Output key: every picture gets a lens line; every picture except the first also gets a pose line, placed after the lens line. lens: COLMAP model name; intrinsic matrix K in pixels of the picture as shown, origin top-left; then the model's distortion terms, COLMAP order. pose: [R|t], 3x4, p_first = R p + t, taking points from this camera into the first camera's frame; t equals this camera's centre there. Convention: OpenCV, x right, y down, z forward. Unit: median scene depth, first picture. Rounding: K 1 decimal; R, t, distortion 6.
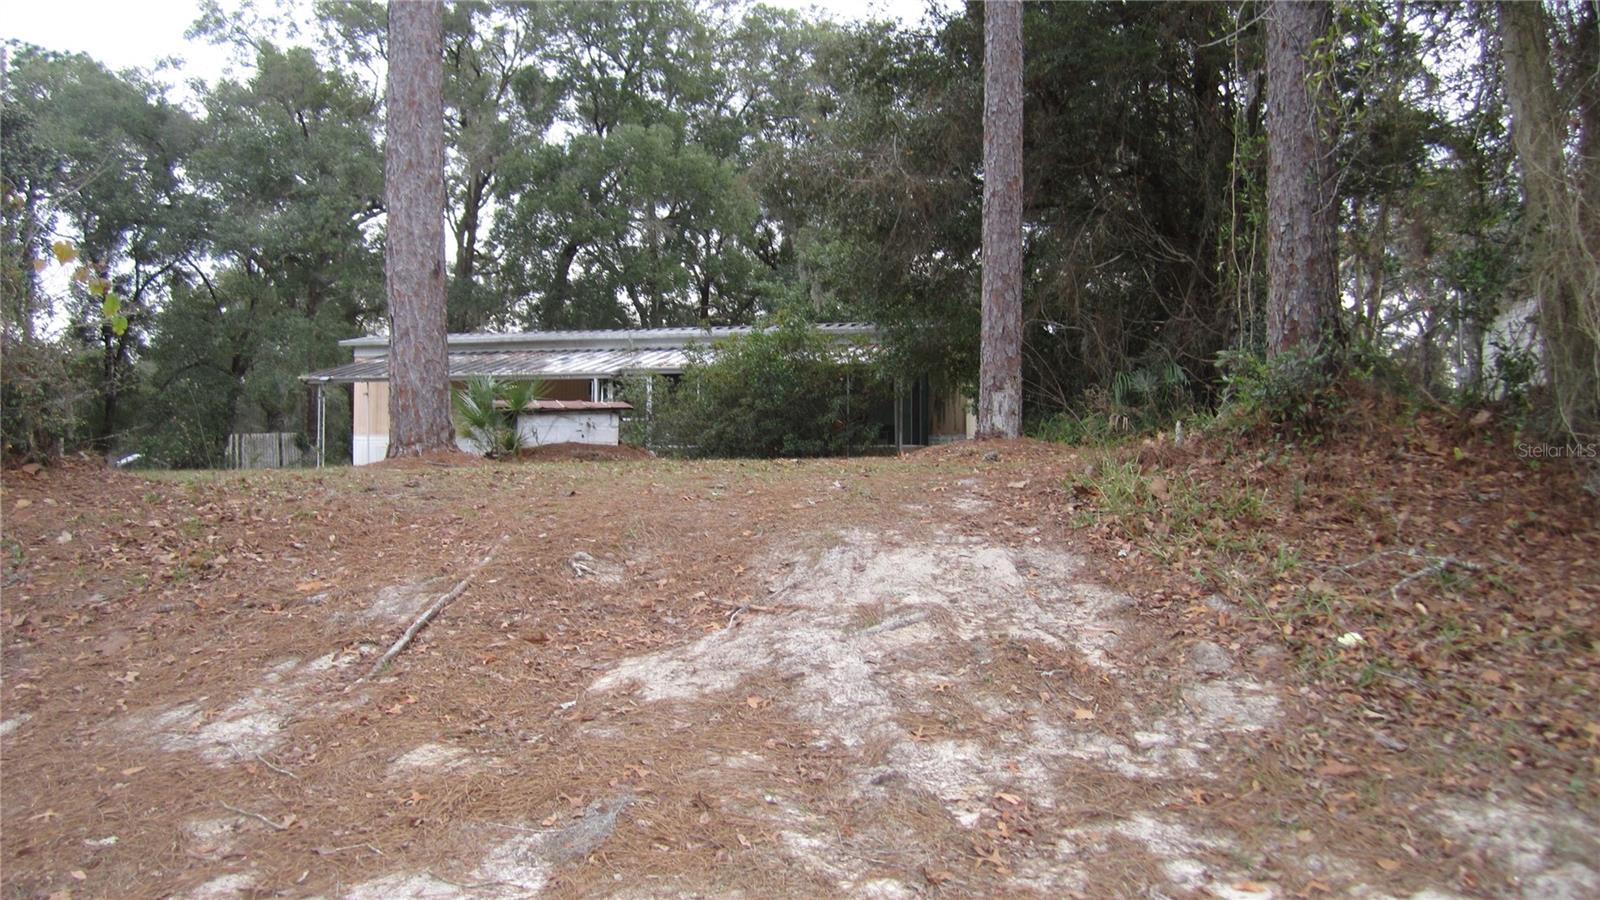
lens RADIAL K [[1316.9, 0, 810.7], [0, 1316.9, 451.0], [0, 0, 1]] dist [-0.064131, 0.017713]
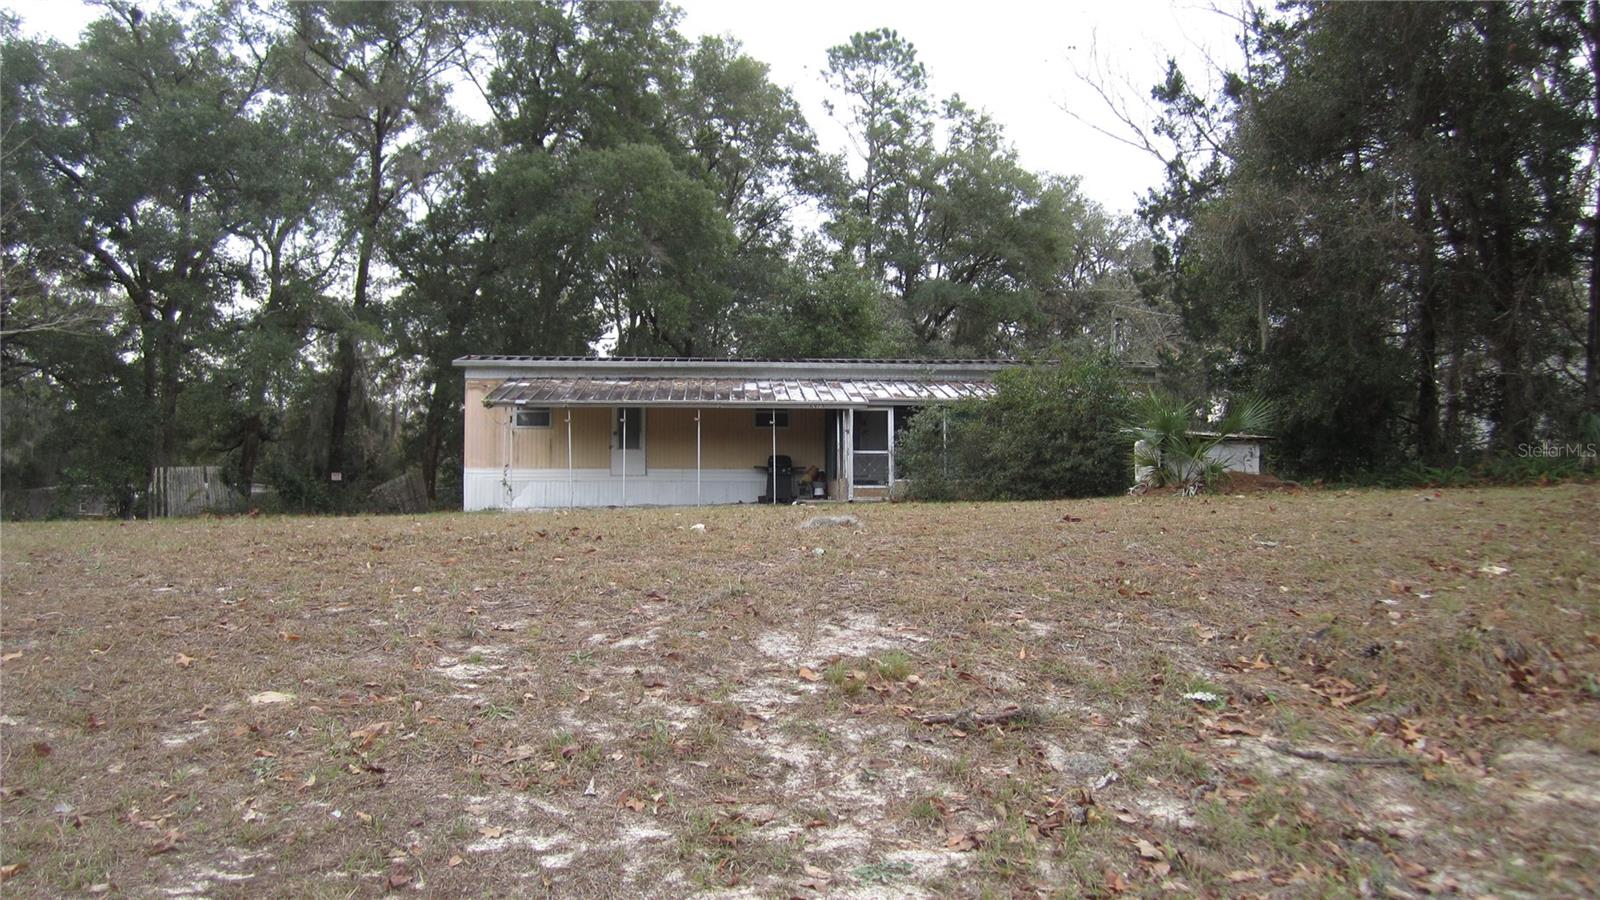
lens RADIAL K [[1316.9, 0, 804.6], [0, 1316.9, 448.1], [0, 0, 1]] dist [-0.064131, 0.017713]
pose [[0.945867, 0.006900, 0.324480, -0.322339], [0.002849, 0.999559, -0.029558, 0.000671], [-0.324541, 0.028883, 0.945431, 0.077443]]
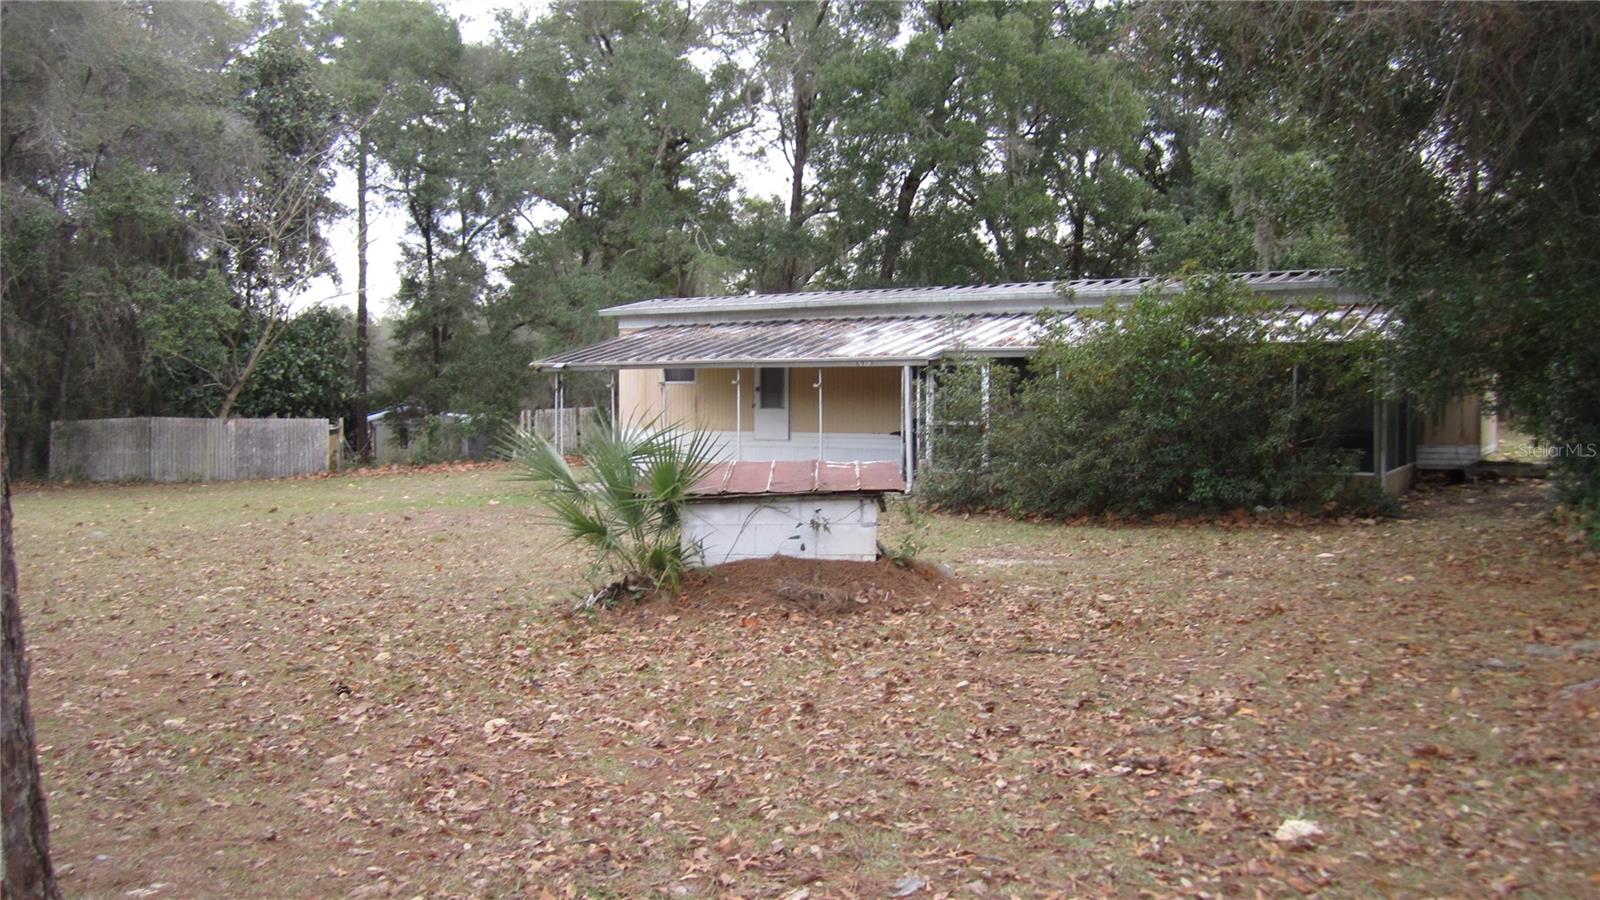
lens RADIAL K [[1316.9, 0, 793.8], [0, 1316.9, 463.2], [0, 0, 1]] dist [-0.064131, 0.017713]
pose [[0.956252, 0.010955, -0.292339, -0.011469], [0.006957, 0.998164, 0.060162, -0.029704], [0.292462, -0.059563, 0.954420, 0.206626]]
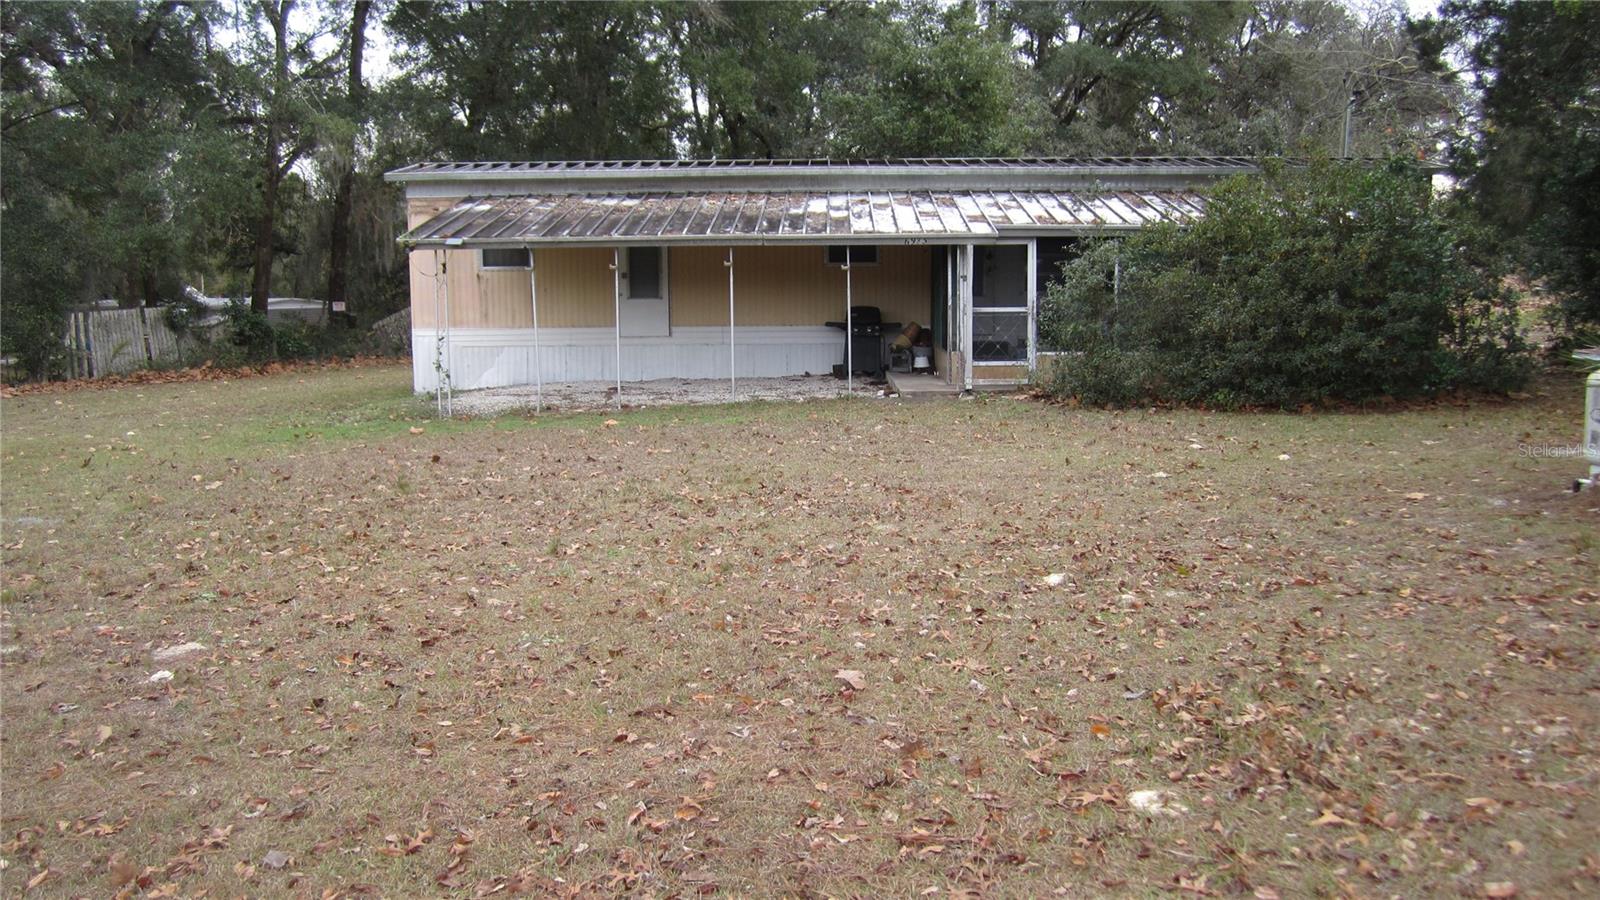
lens RADIAL K [[1316.9, 0, 805.1], [0, 1316.9, 455.9], [0, 0, 1]] dist [-0.064131, 0.017713]
pose [[0.970641, -0.044381, 0.236404, -0.245025], [0.011258, 0.990136, 0.139659, -0.028339], [-0.240270, -0.132897, 0.961566, 0.279378]]
